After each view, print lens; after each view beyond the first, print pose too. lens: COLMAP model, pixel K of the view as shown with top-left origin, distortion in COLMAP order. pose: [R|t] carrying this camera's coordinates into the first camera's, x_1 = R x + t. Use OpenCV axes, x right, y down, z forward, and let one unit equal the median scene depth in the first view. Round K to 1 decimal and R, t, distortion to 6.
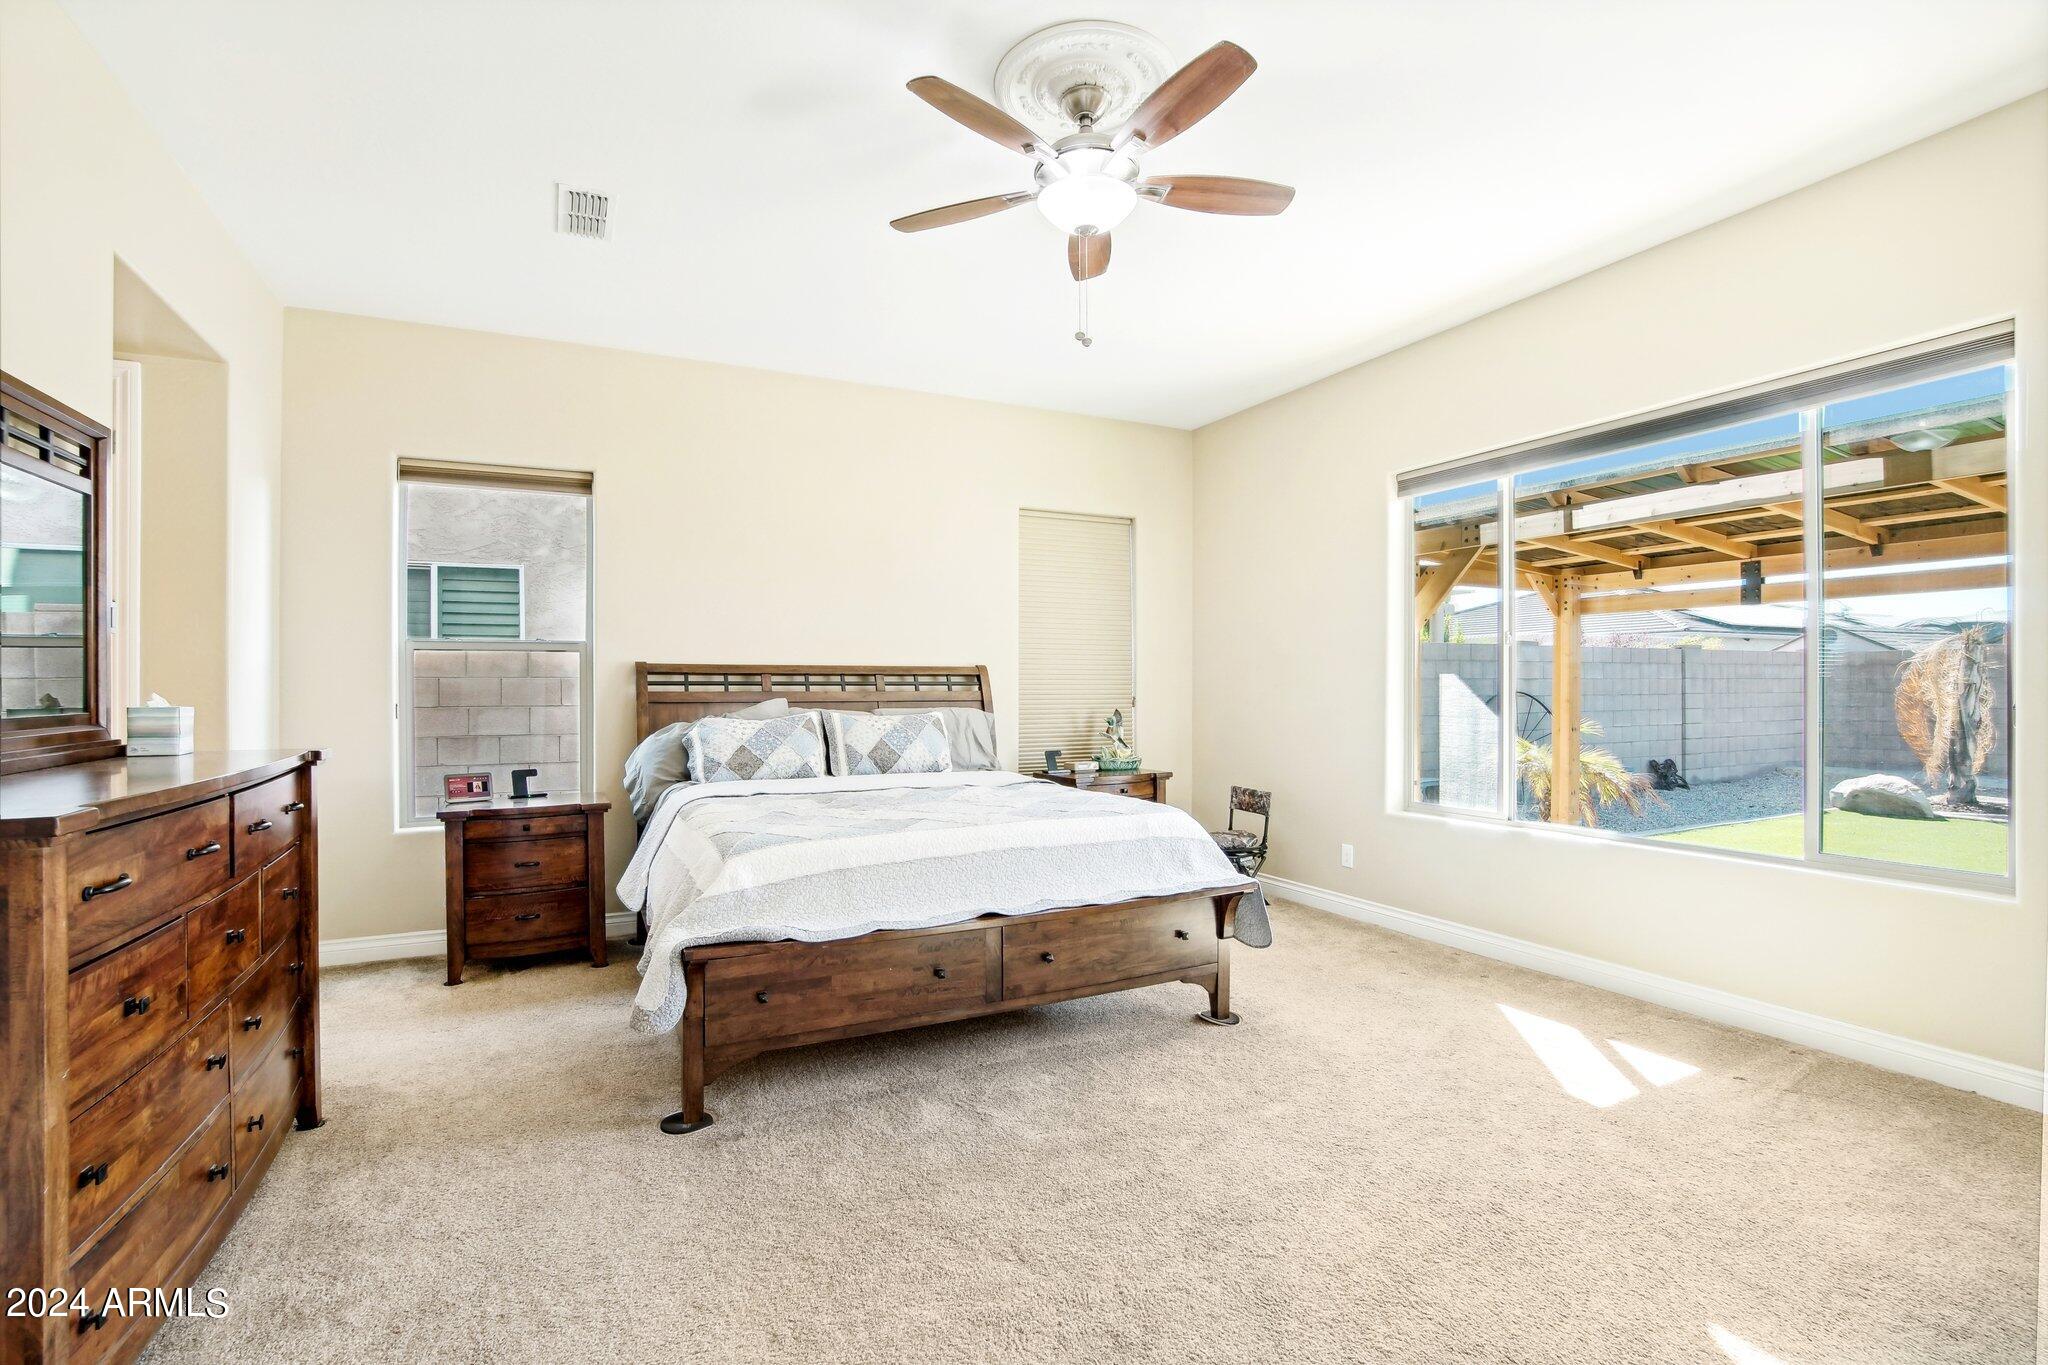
lens RADIAL K [[923.2, 0, 1015.0], [0, 923.2, 689.2], [0, 0, 1]] dist [-0.026987, 0.000232]
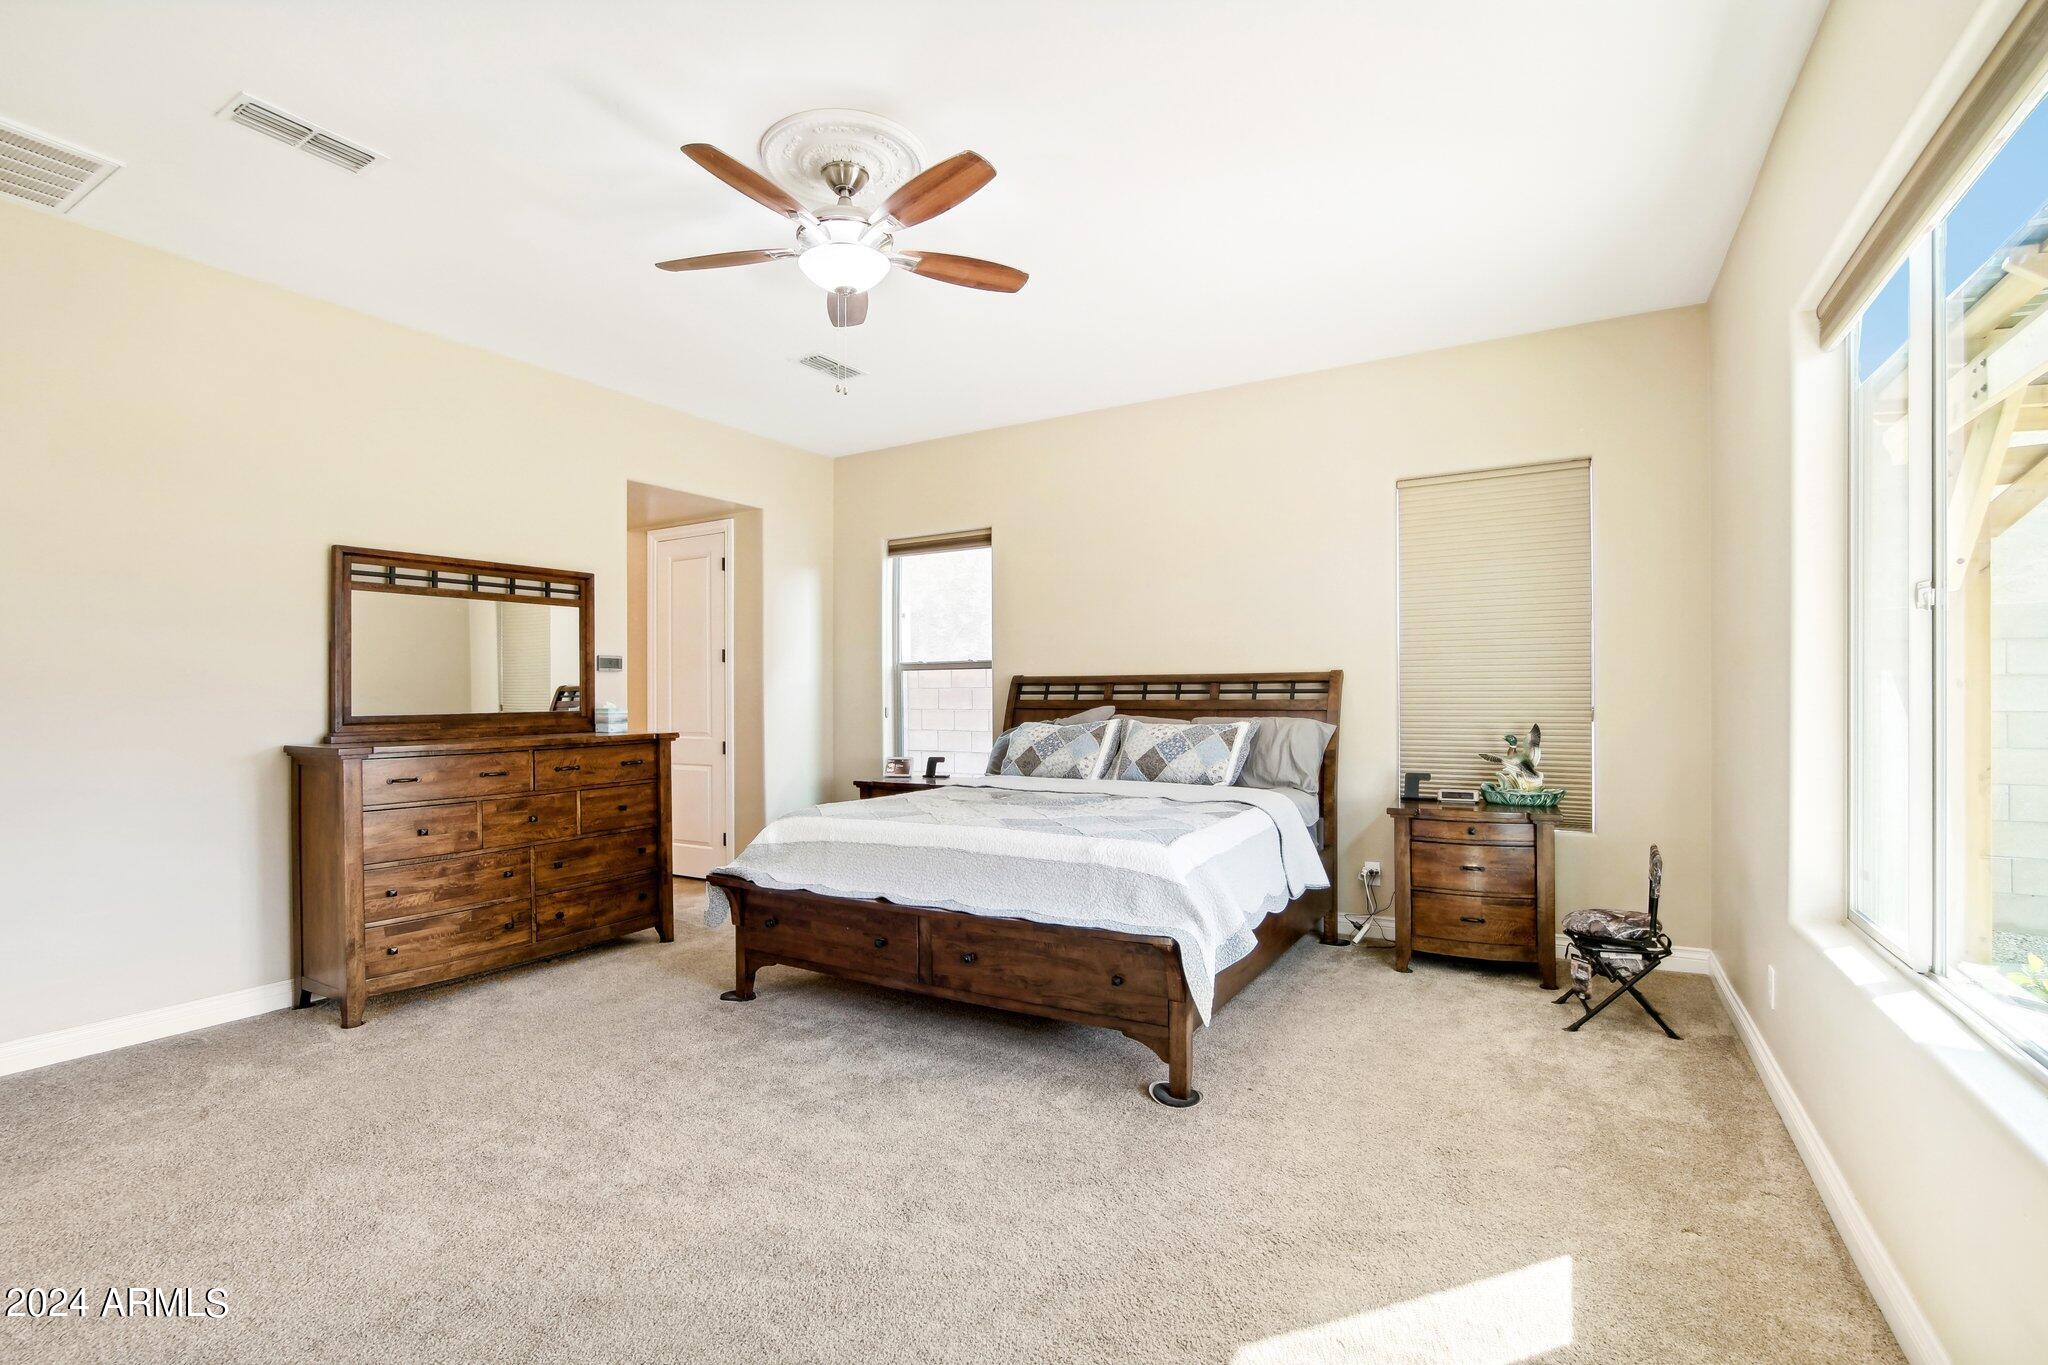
lens RADIAL K [[923.2, 0, 1006.0], [0, 923.2, 690.2], [0, 0, 1]] dist [-0.026987, 0.000232]
pose [[0.552131, -0.005788, -0.833737, 0.659099], [0.002774, 0.999983, -0.005105, -0.004111], [0.833752, 0.000506, 0.552138, 0.326621]]
